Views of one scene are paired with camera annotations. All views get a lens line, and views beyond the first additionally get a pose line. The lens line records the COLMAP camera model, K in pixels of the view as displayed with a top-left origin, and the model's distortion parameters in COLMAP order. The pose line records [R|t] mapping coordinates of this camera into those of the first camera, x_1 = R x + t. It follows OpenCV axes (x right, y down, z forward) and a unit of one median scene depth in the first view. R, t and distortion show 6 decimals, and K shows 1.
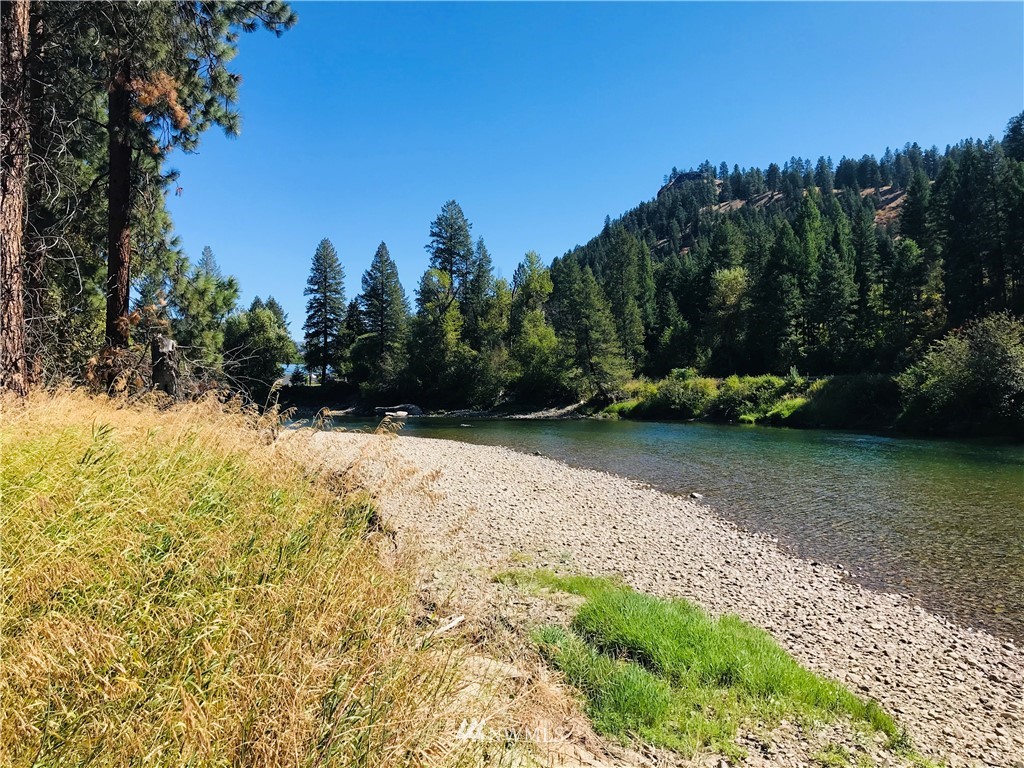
lens RADIAL K [[799.1, 0, 513.2], [0, 799.1, 405.4], [0, 0, 1]] dist [0.017946, -0.069241]
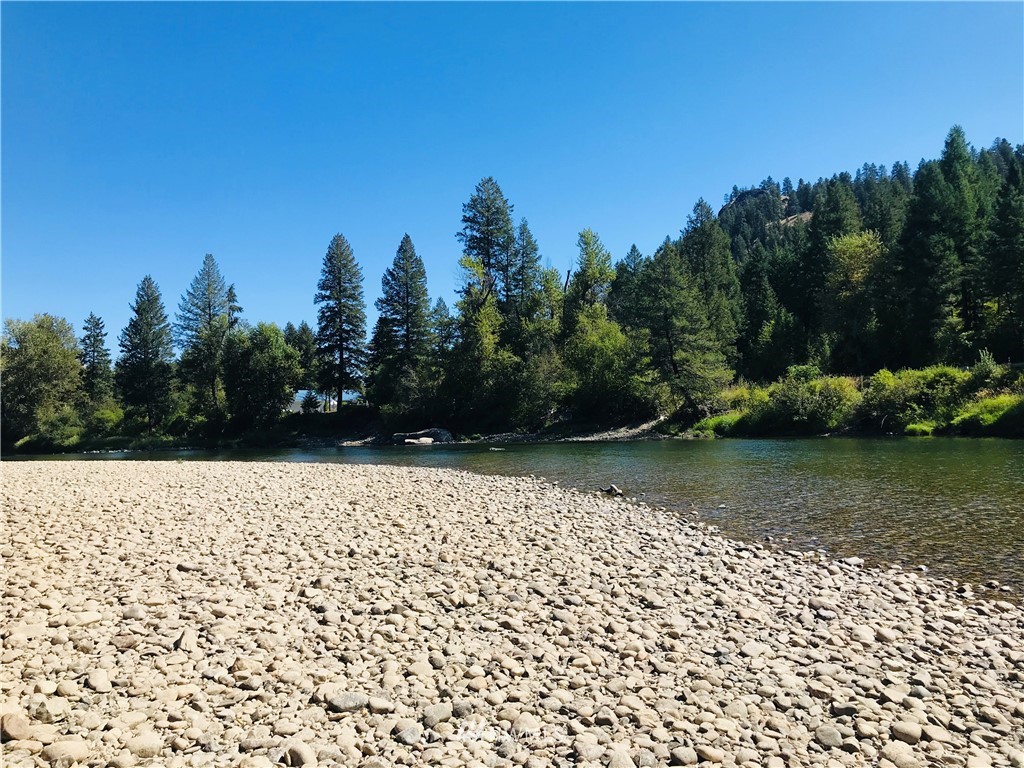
lens RADIAL K [[809.5, 0, 512.0], [0, 809.5, 384.0], [0, 0, 1]] dist [0.007803, -0.054921]
pose [[0.996675, -0.030552, -0.075540, 0.004689], [0.025247, 0.997213, -0.070209, 0.012313], [0.077475, 0.068068, 0.994668, 0.213596]]
